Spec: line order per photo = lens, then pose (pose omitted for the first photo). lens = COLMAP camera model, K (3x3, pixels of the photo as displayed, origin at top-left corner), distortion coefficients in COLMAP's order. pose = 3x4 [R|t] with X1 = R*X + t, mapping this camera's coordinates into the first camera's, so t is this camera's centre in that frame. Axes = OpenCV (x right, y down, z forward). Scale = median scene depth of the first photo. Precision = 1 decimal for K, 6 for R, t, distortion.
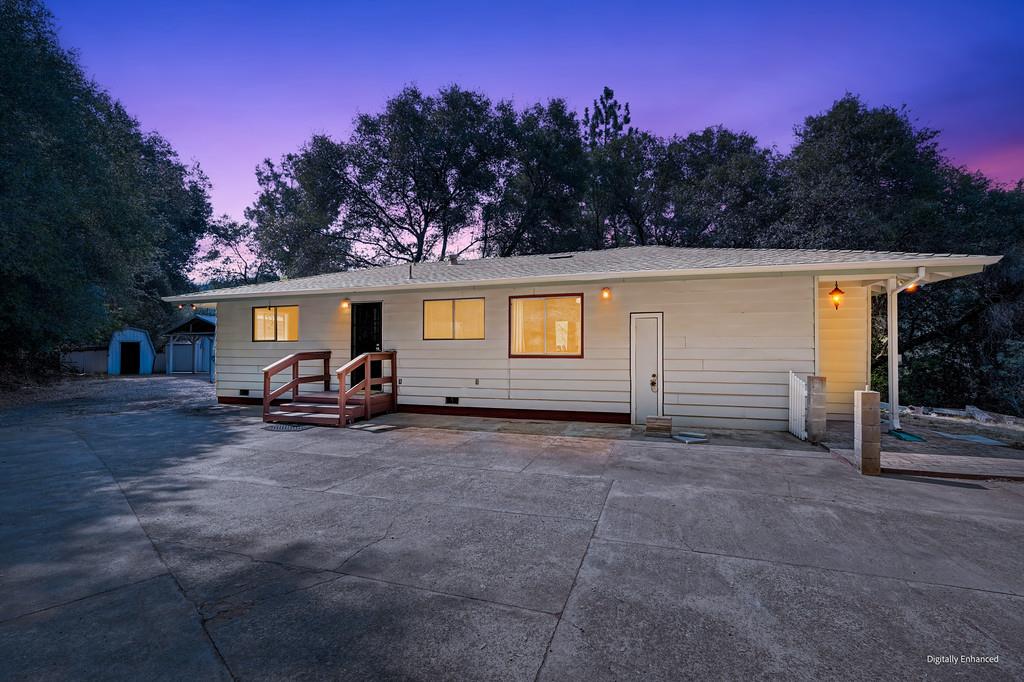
lens RADIAL K [[448.1, 0, 512.3], [0, 448.1, 338.4], [0, 0, 1]] dist [-0.001794, -0.000028]
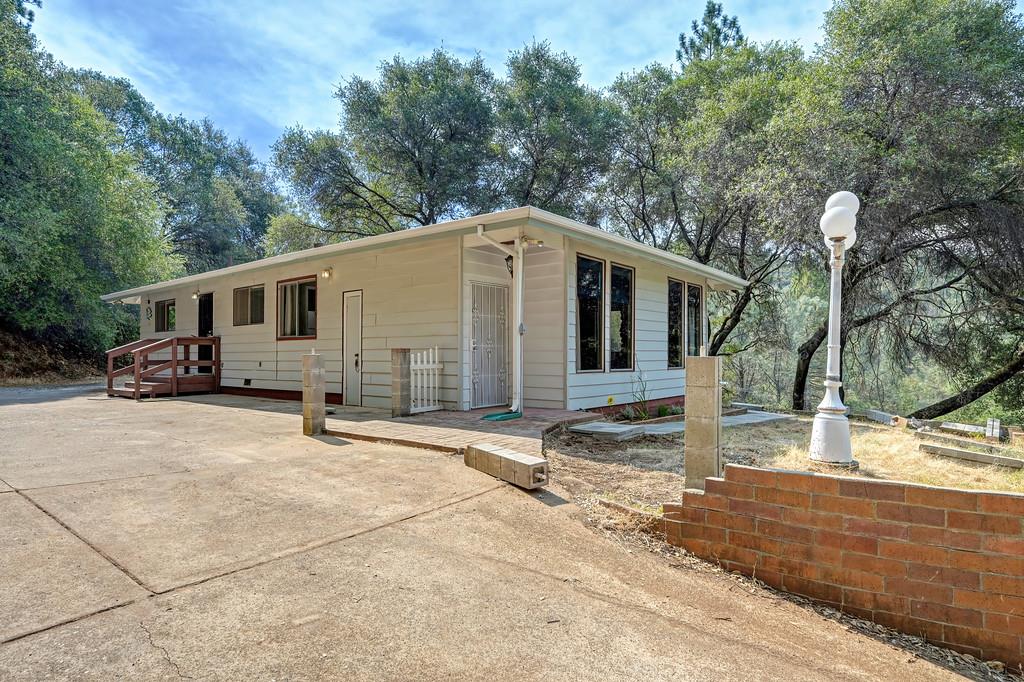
lens RADIAL K [[562.2, 0, 511.5], [0, 562.2, 349.2], [0, 0, 1]] dist [0.008445, 0.000430]
pose [[0.935457, -0.003090, -0.353428, 0.914105], [0.005341, 0.999971, 0.005392, 0.056280], [0.353401, -0.006932, 0.935446, -0.024641]]
